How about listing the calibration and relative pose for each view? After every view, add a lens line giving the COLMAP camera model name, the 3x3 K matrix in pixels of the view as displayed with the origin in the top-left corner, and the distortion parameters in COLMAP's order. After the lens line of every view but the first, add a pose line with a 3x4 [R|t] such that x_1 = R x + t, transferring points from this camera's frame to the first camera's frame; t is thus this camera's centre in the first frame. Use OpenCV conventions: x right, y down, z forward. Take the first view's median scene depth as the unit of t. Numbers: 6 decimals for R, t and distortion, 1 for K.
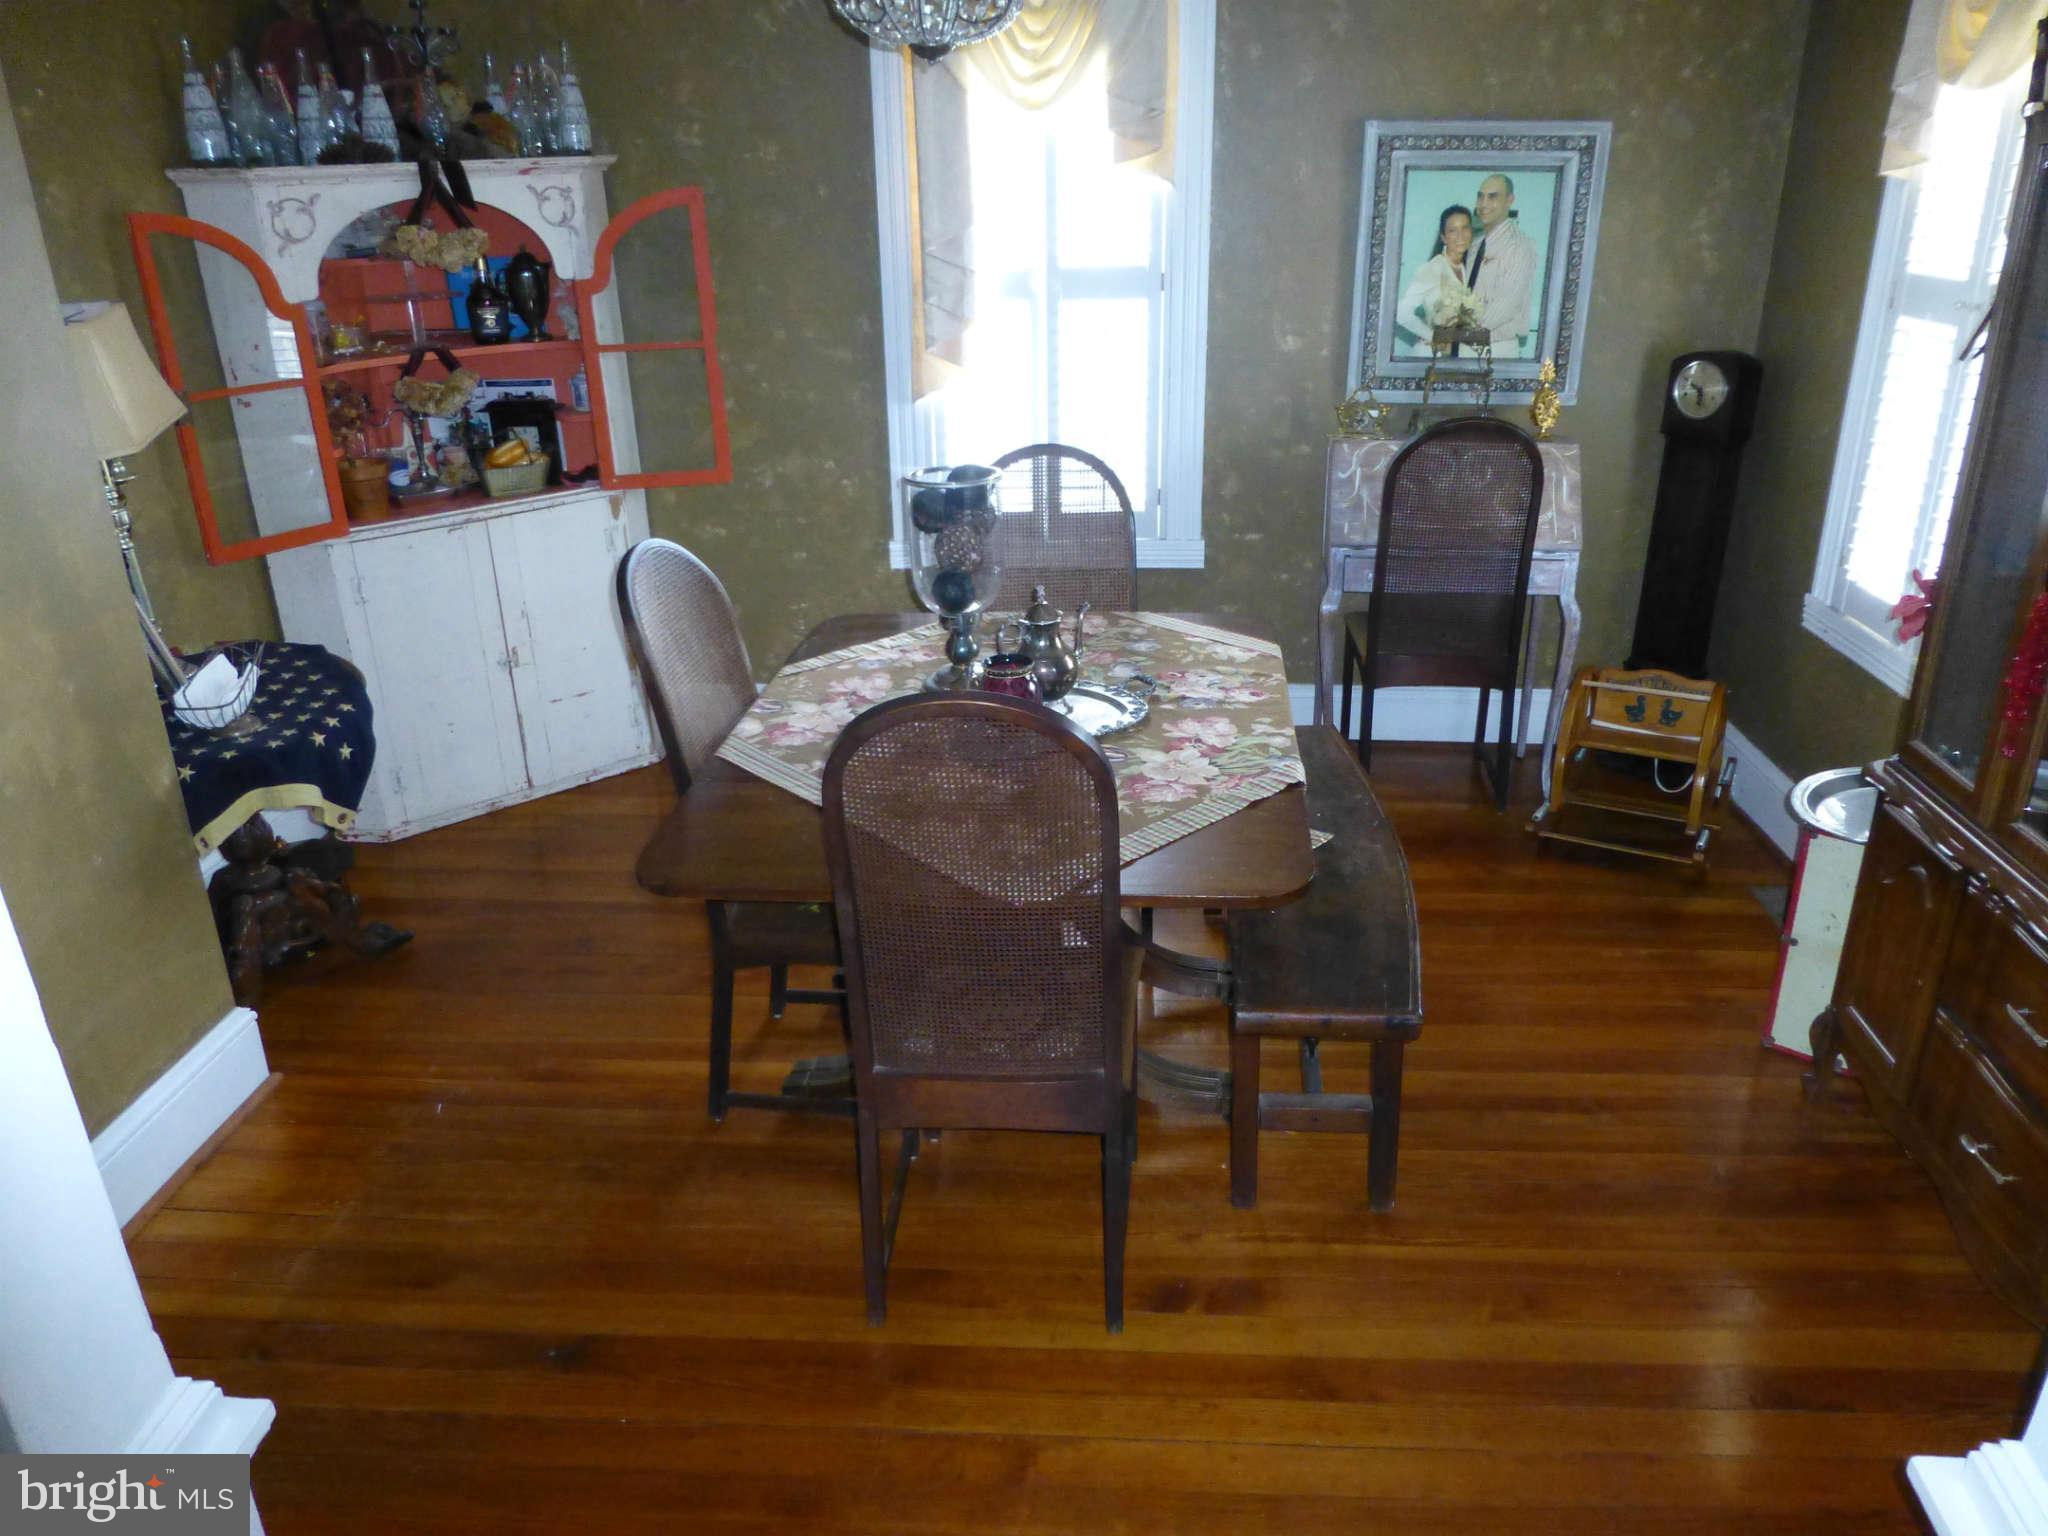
lens RADIAL K [[1491.9, 0, 1028.6], [0, 1491.9, 778.4], [0, 0, 1]] dist [-0.046479, 0.038891]
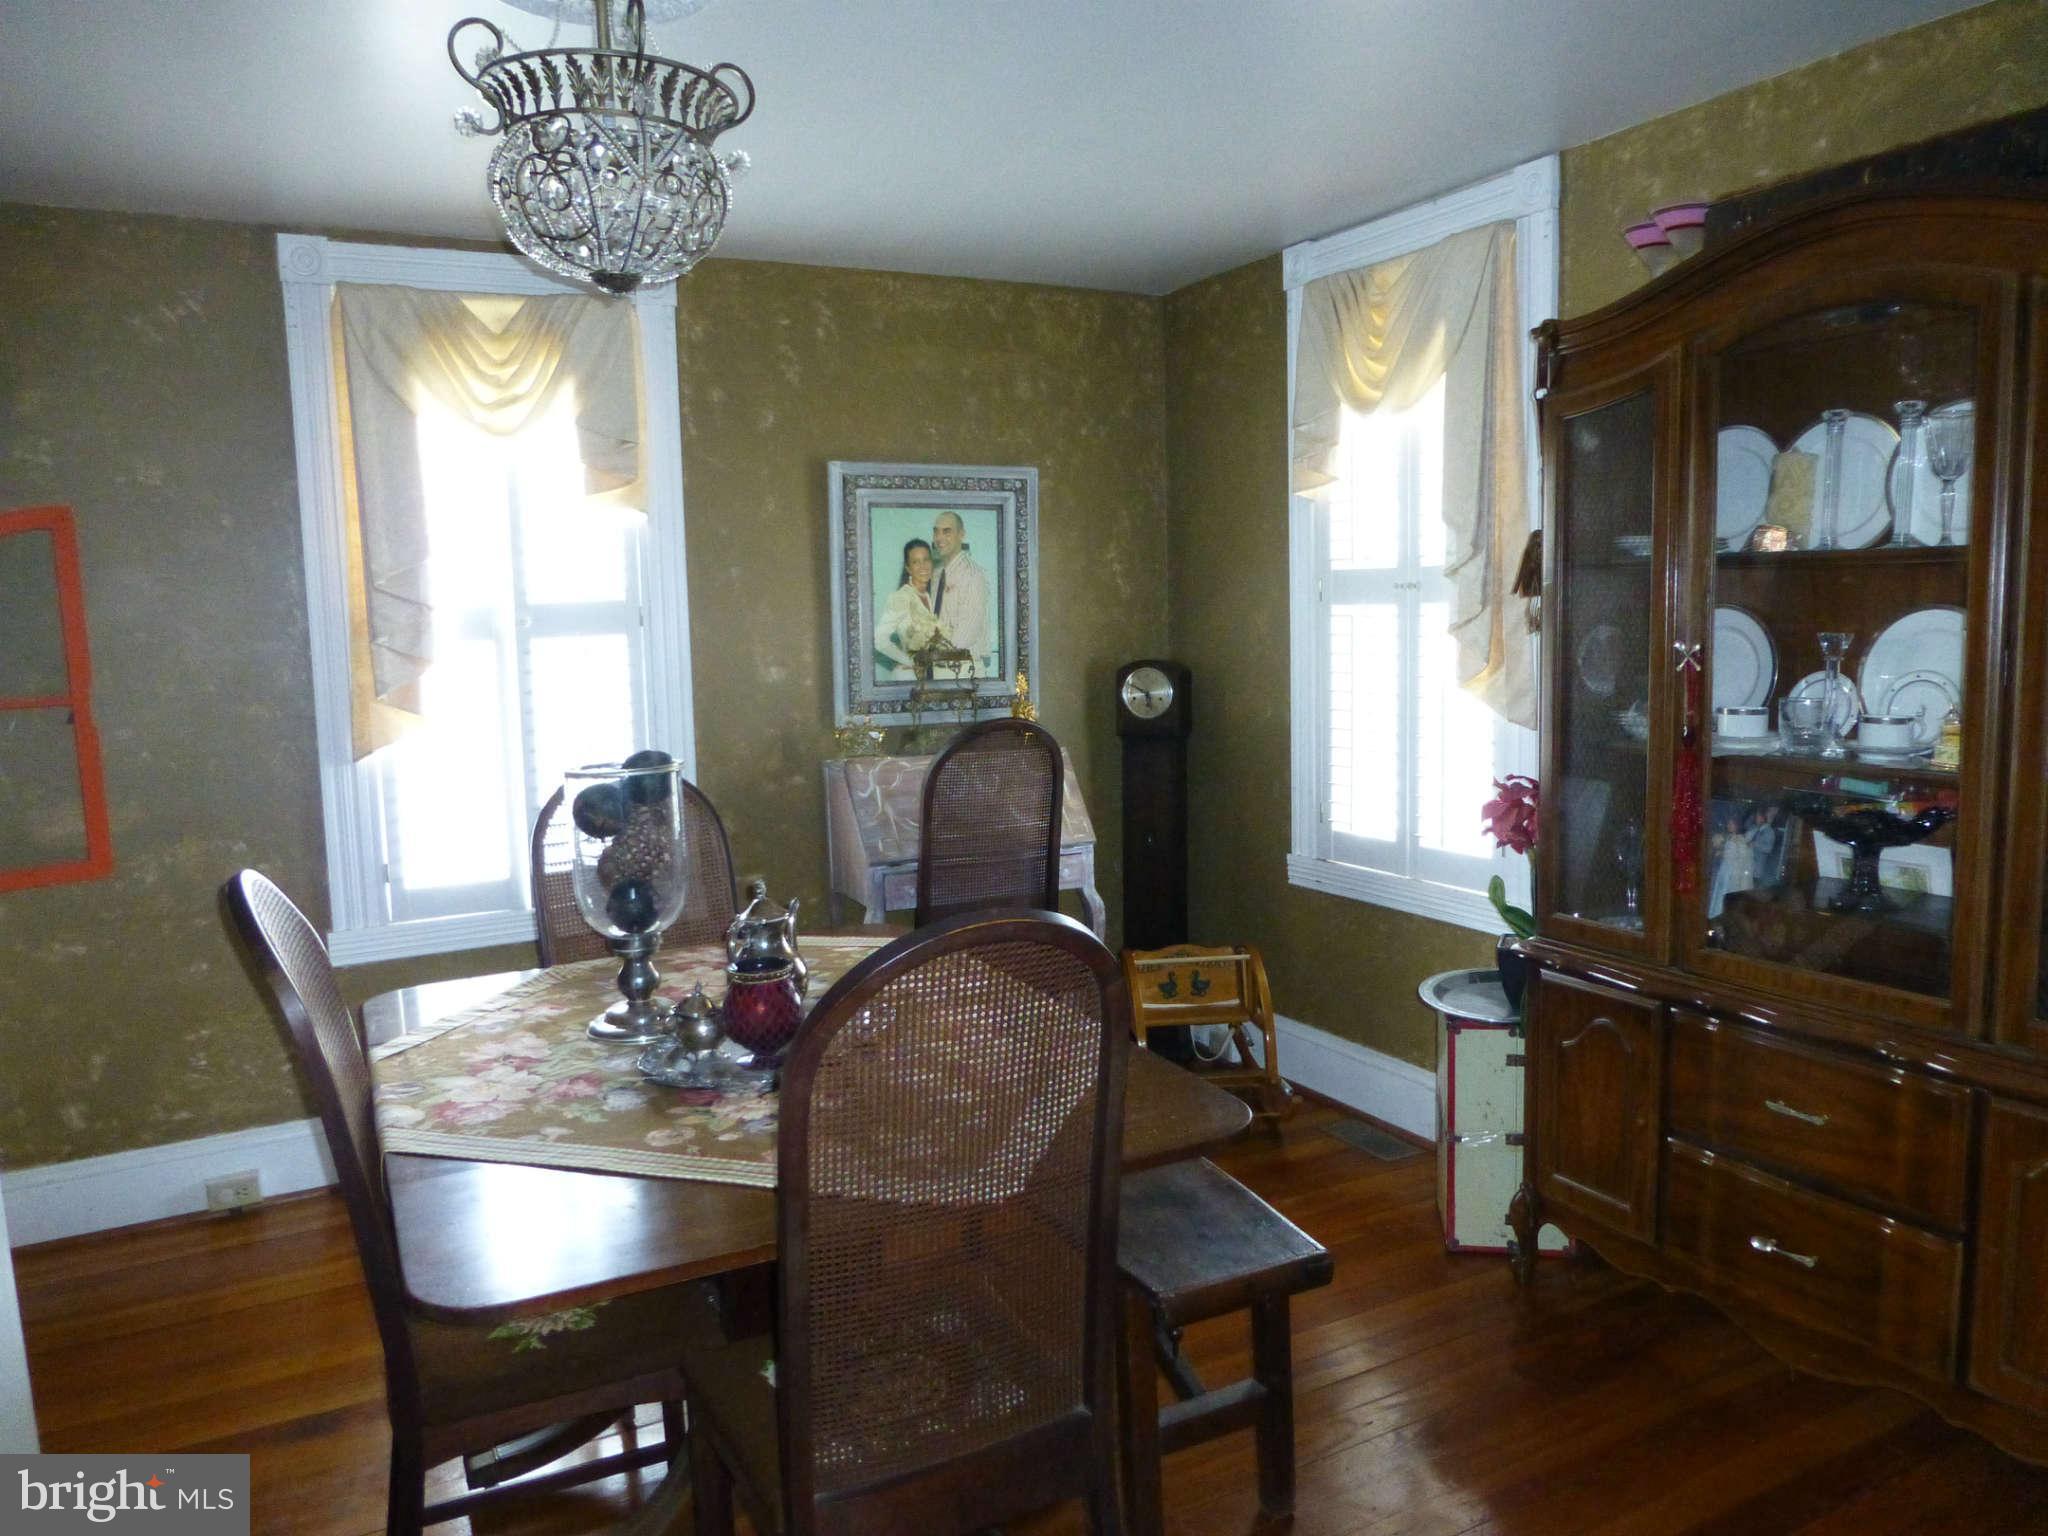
lens RADIAL K [[1491.9, 0, 1024.4], [0, 1491.9, 763.7], [0, 0, 1]] dist [-0.046479, 0.038891]
pose [[0.845163, -0.065343, 0.530499, -0.216194], [0.220561, 0.946695, -0.234779, 0.028428], [-0.486880, 0.315434, 0.814524, 0.150703]]
